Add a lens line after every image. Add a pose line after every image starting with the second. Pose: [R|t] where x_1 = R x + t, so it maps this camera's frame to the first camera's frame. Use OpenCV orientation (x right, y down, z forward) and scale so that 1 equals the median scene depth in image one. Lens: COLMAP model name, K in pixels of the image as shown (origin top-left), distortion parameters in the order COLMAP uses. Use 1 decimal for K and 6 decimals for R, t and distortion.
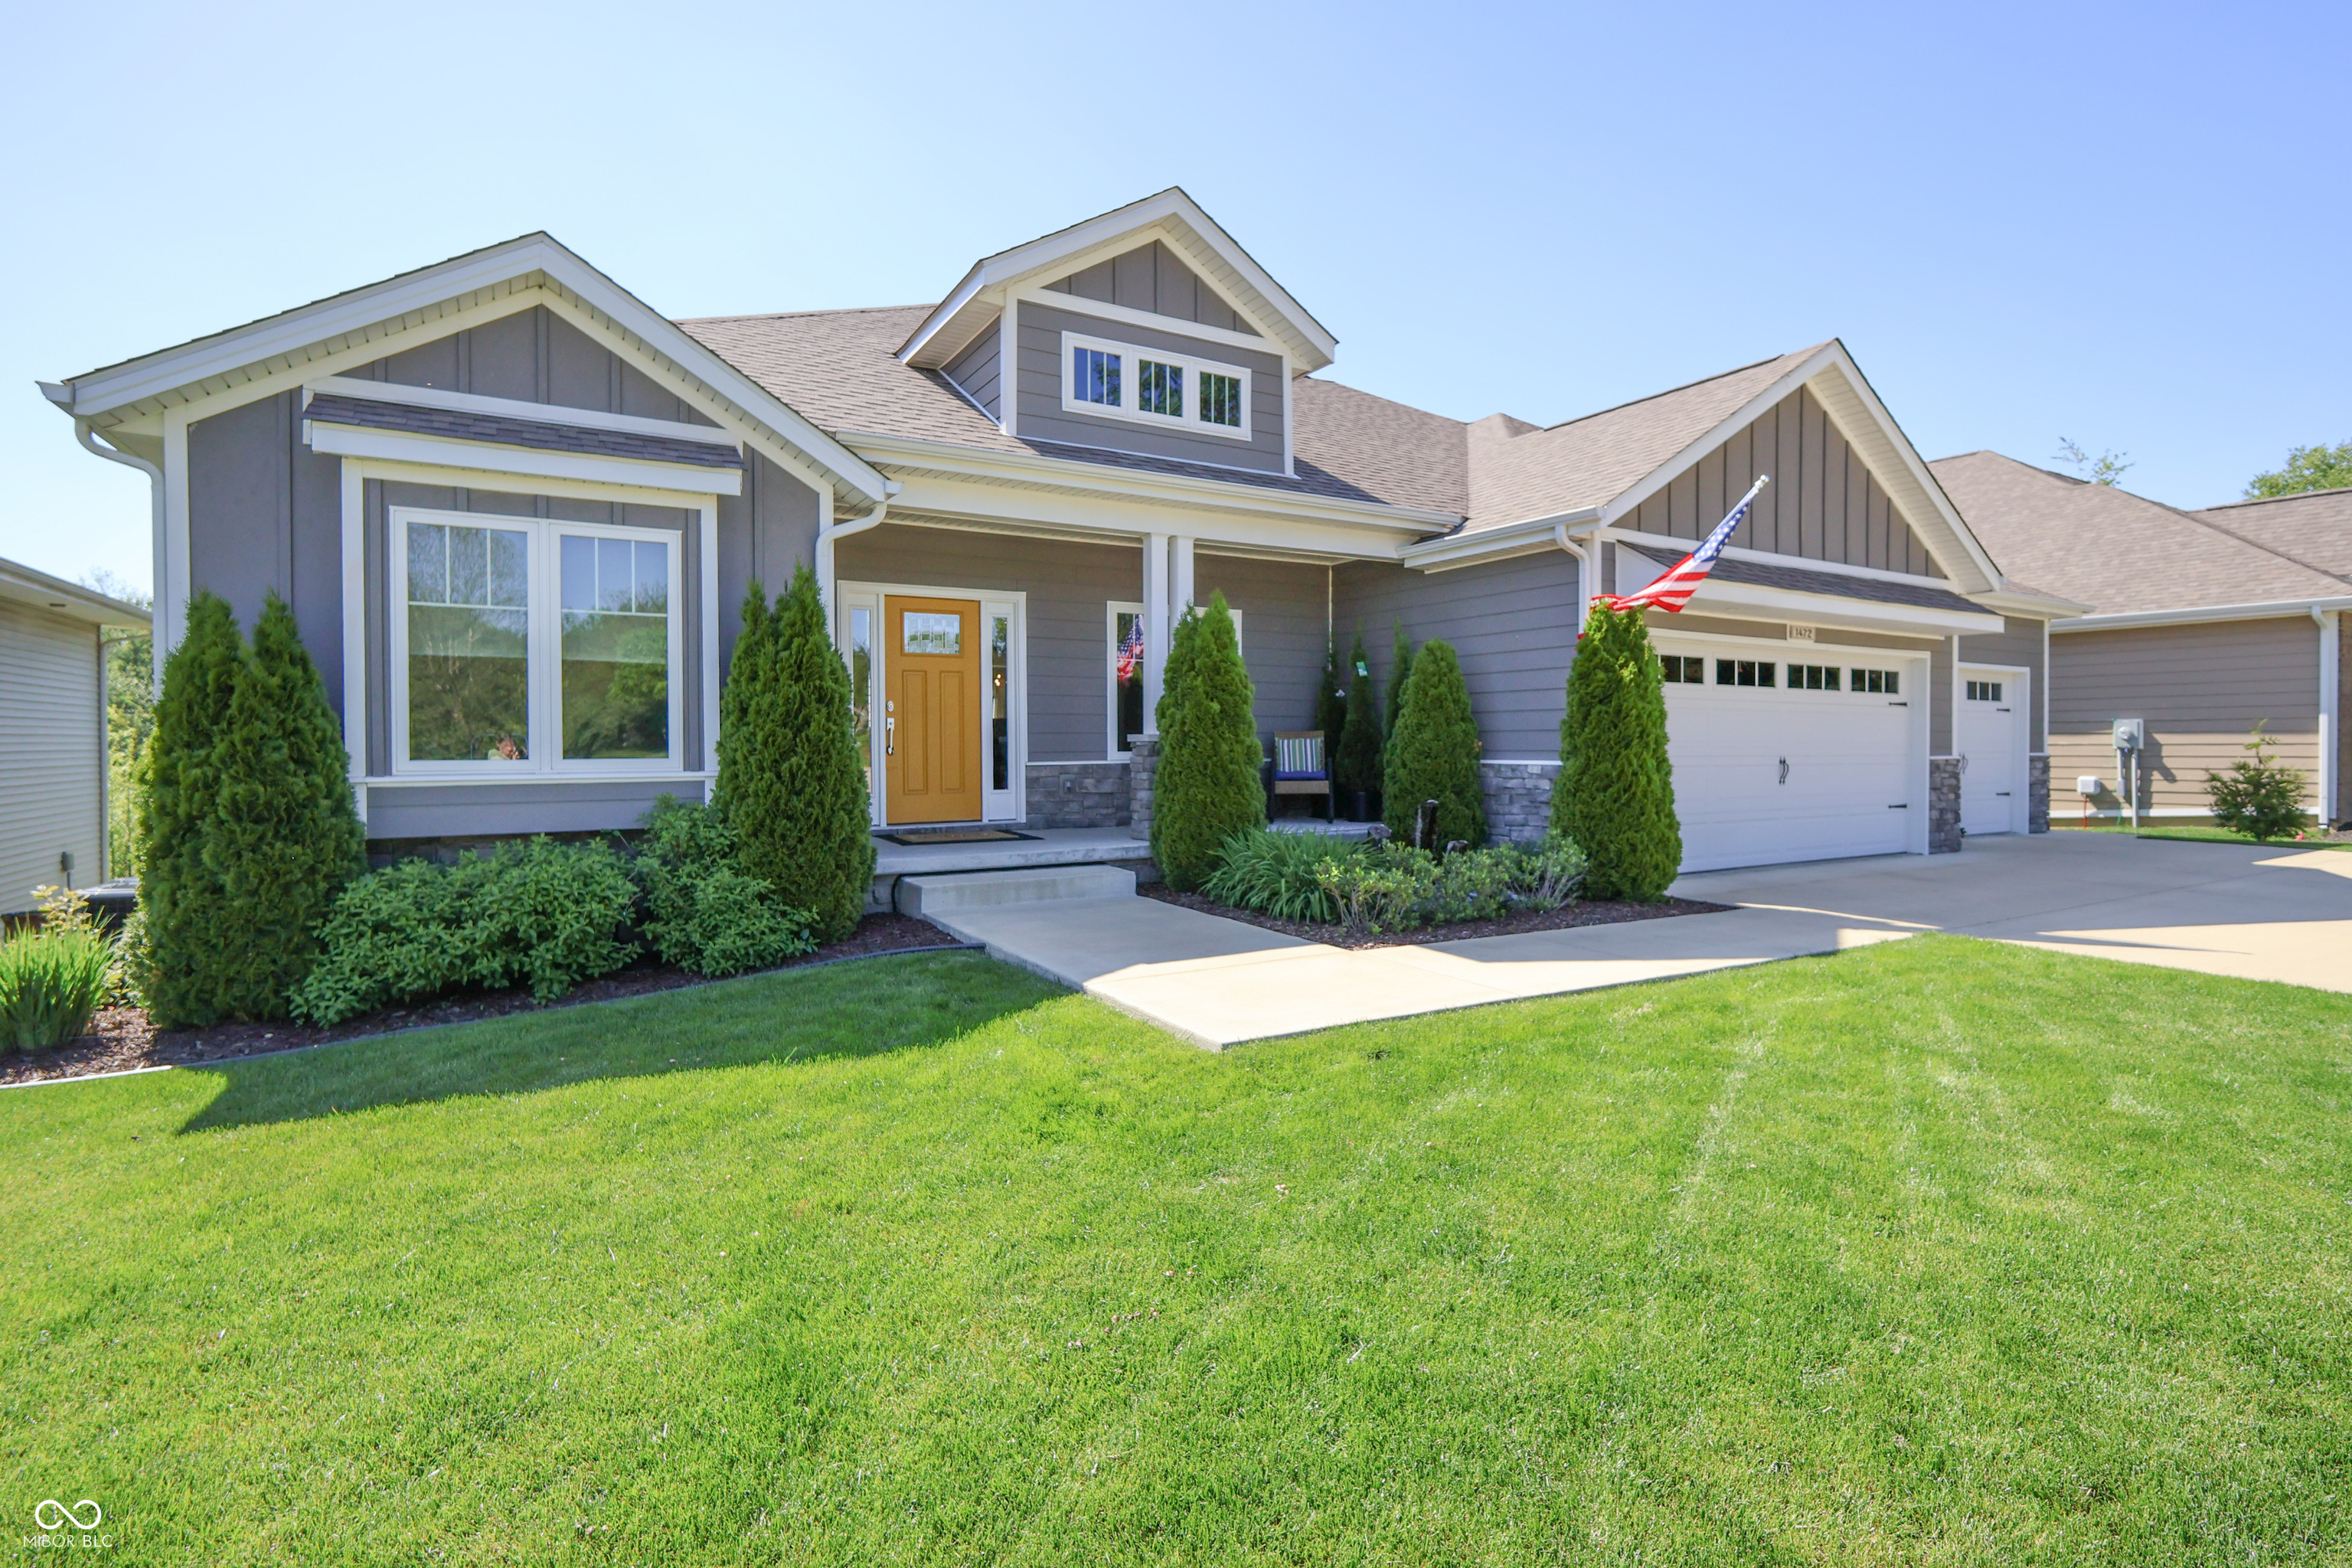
lens RADIAL K [[1125.8, 0, 1190.7], [0, 1125.8, 750.8], [0, 0, 1]] dist [-0.010676, 0.002987]
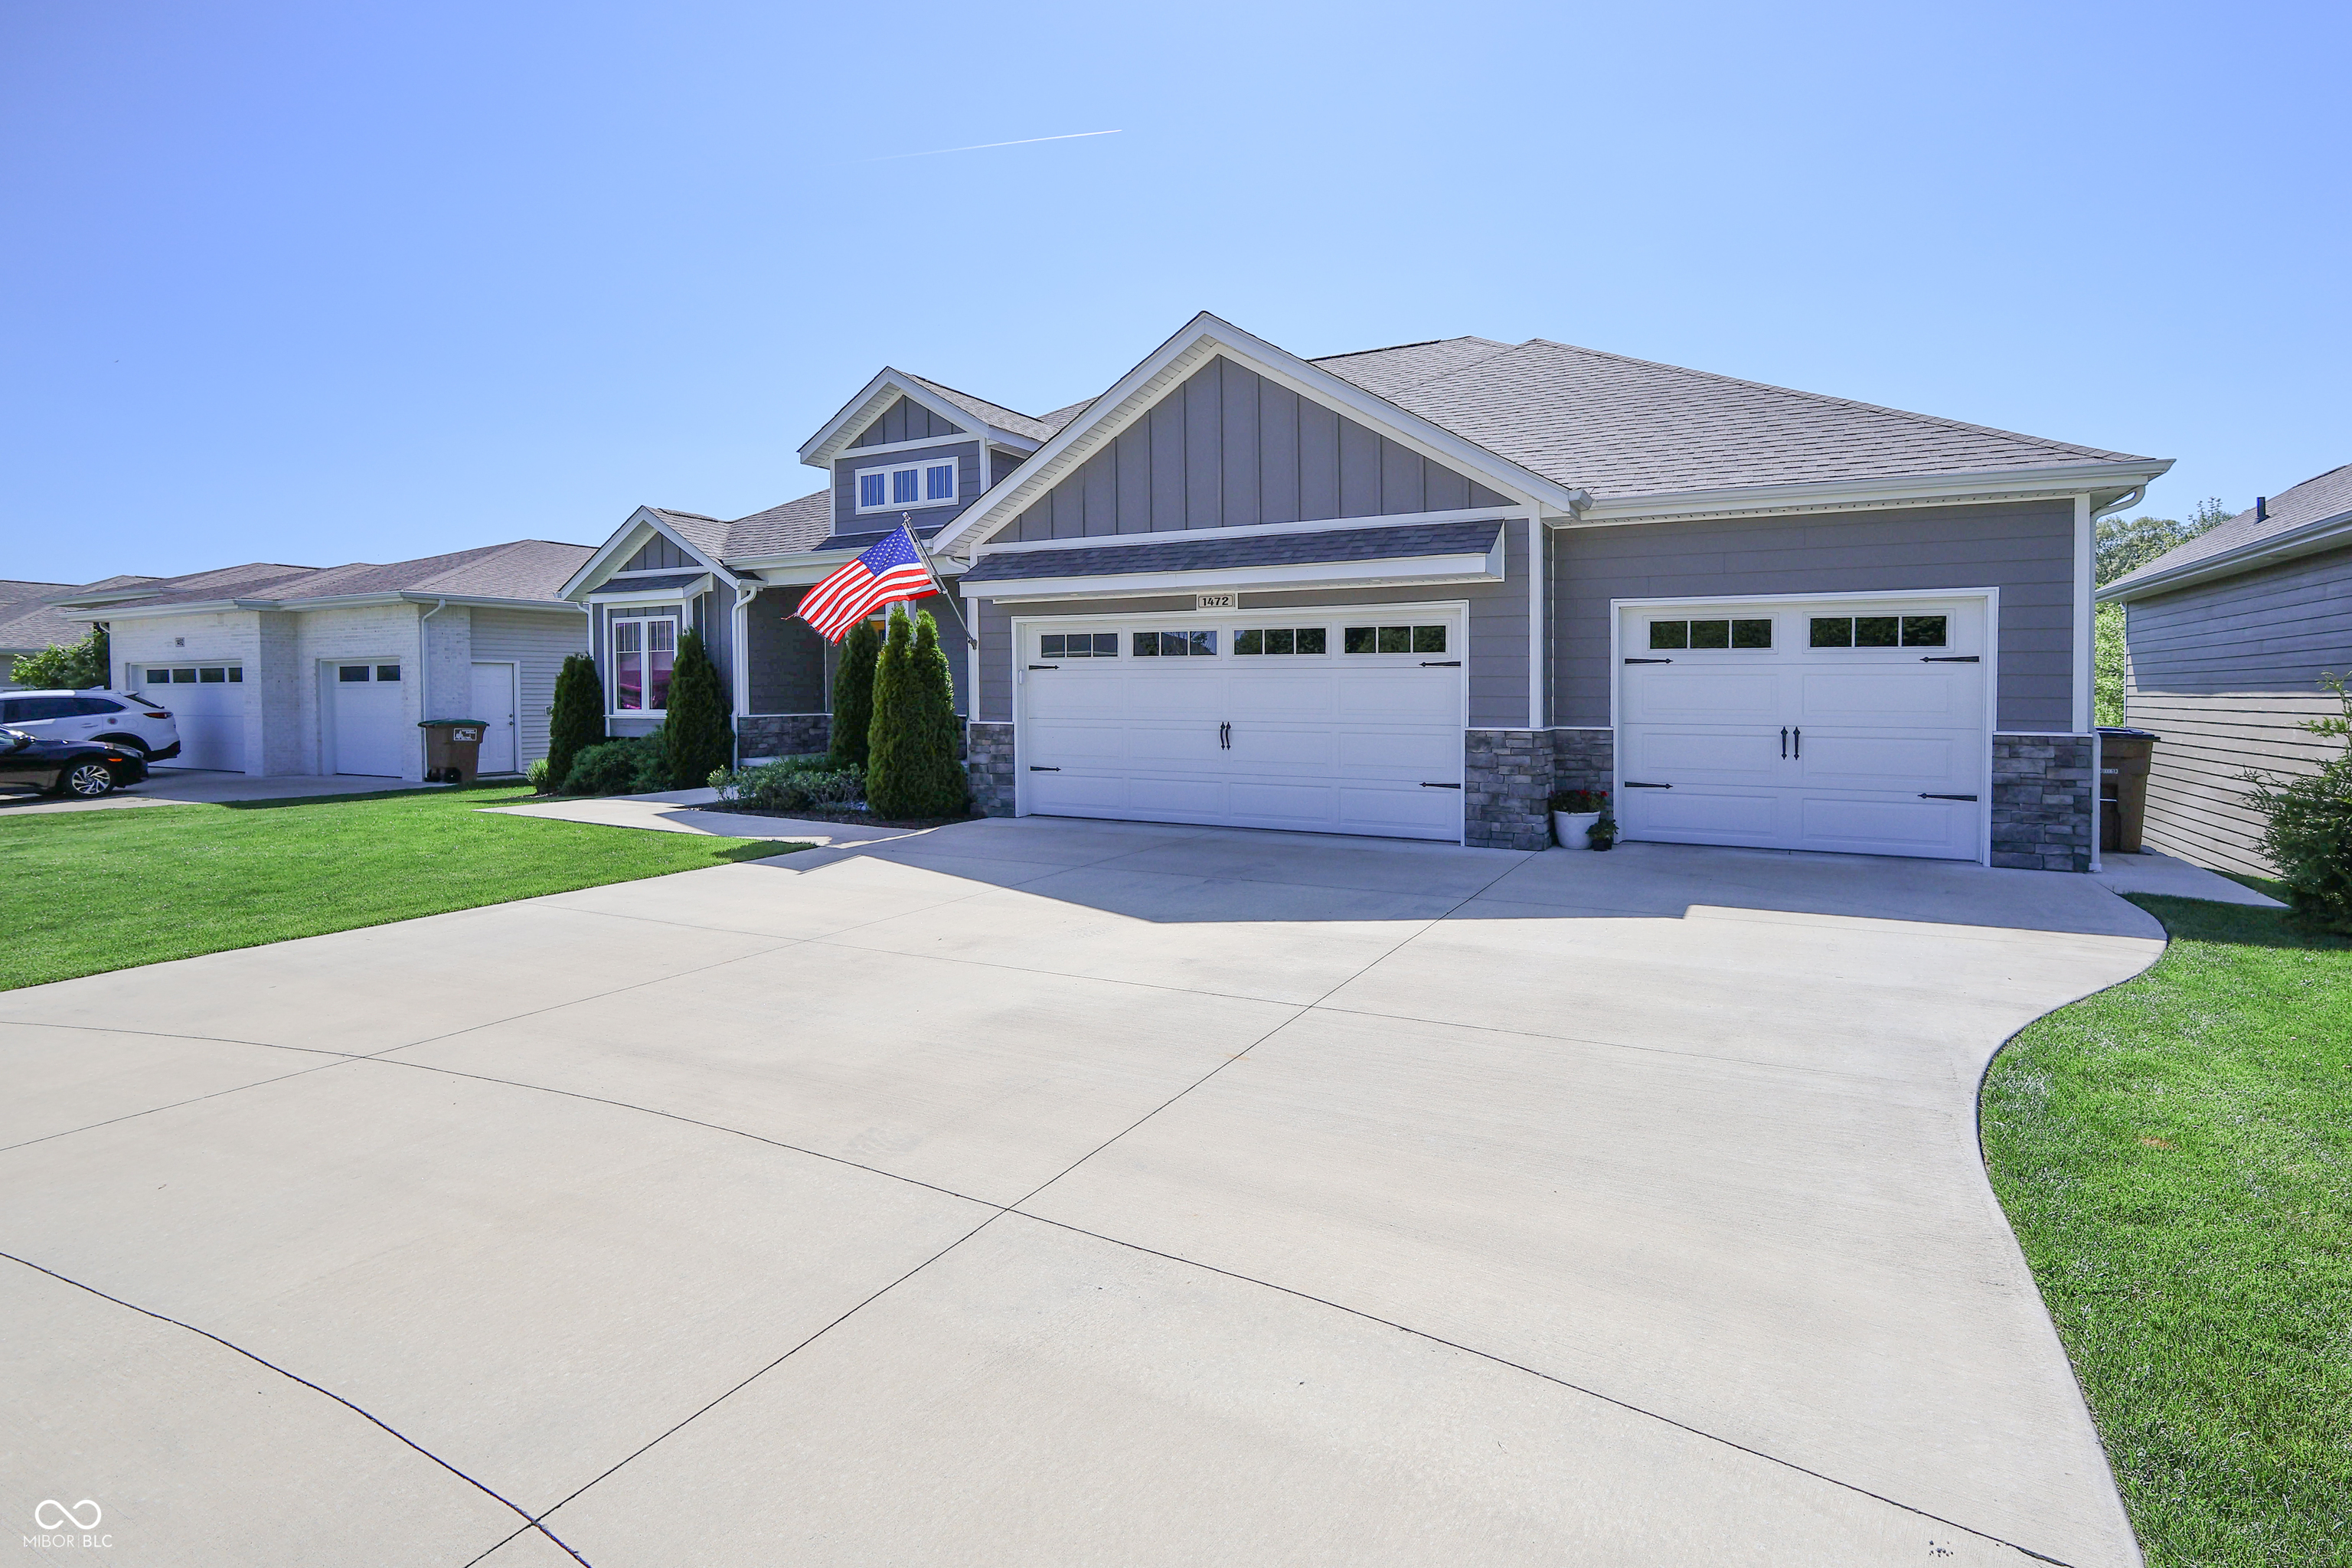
lens RADIAL K [[1125.8, 0, 1159.9], [0, 1125.8, 730.0], [0, 0, 1]] dist [-0.010676, 0.002987]
pose [[0.508194, 0.028845, -0.860759, 1.613828], [-0.007605, 0.999550, 0.029006, -0.019710], [0.861209, -0.008195, 0.508185, 0.498607]]
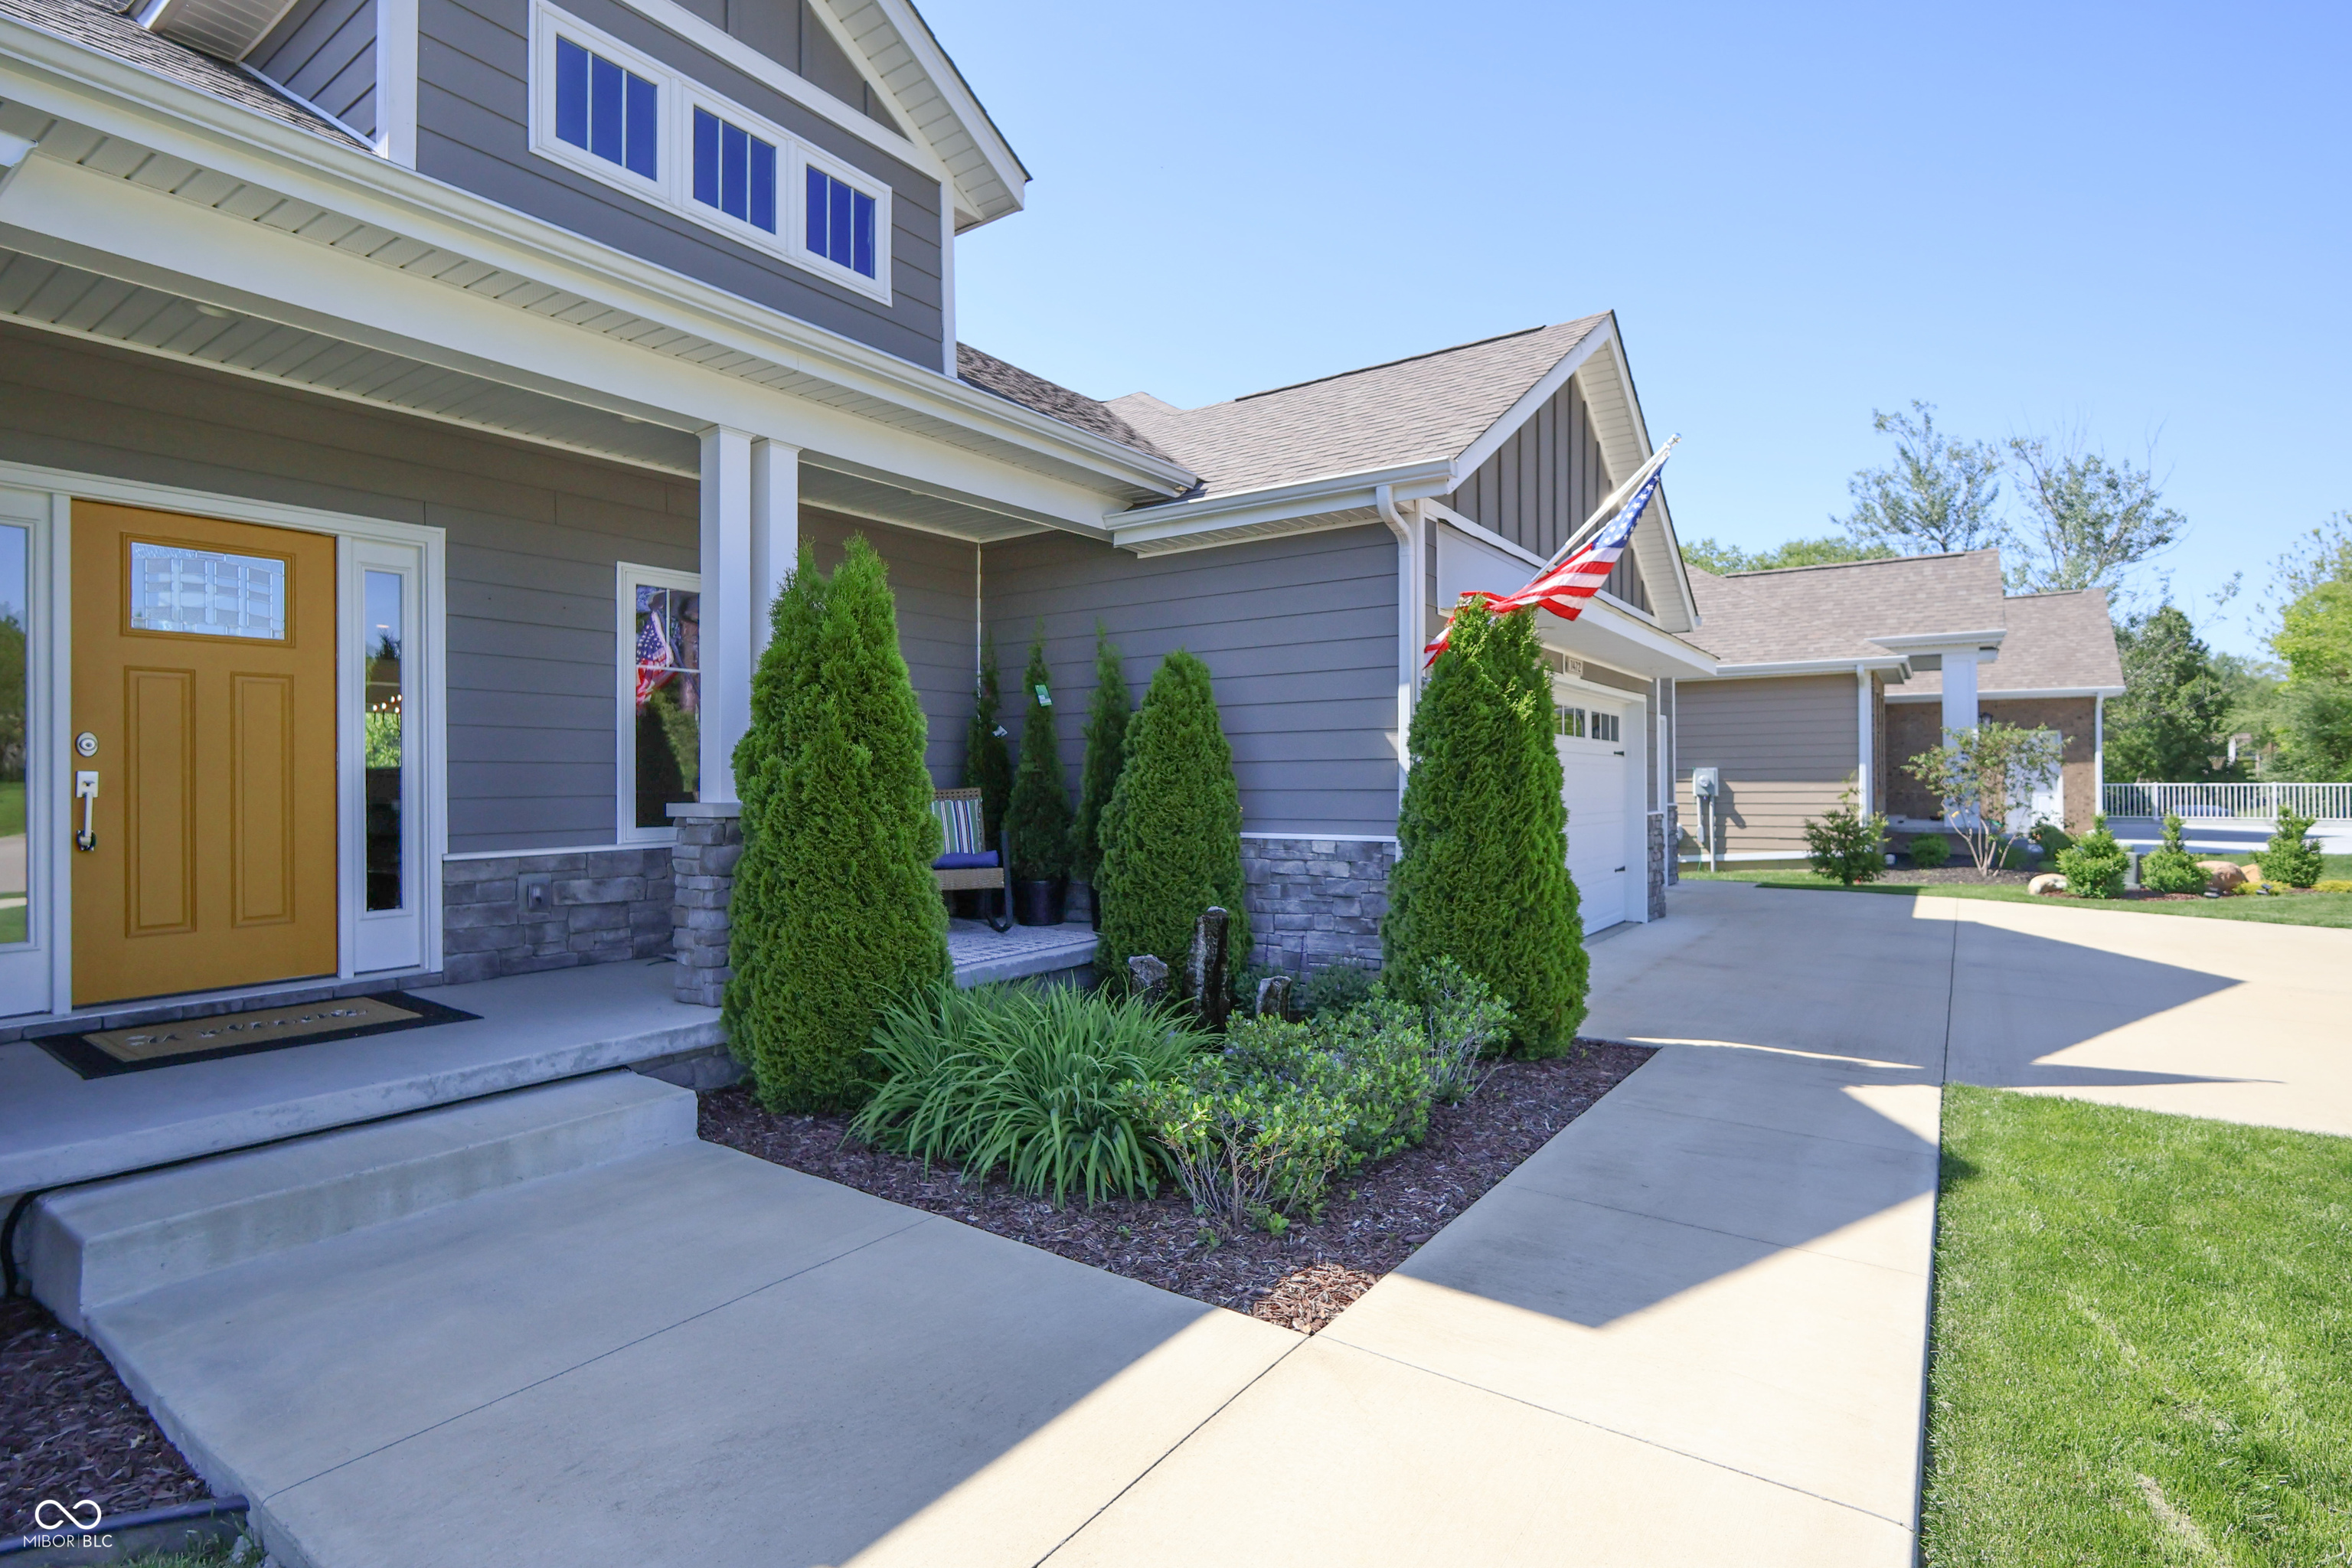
lens RADIAL K [[1125.8, 0, 1194.3], [0, 1125.8, 770.0], [0, 0, 1]] dist [-0.010676, 0.002987]
pose [[0.910973, 0.001269, 0.412463, -0.048860], [0.006313, 0.999835, -0.017020, -0.019784], [-0.412417, 0.018109, 0.910815, 0.425305]]
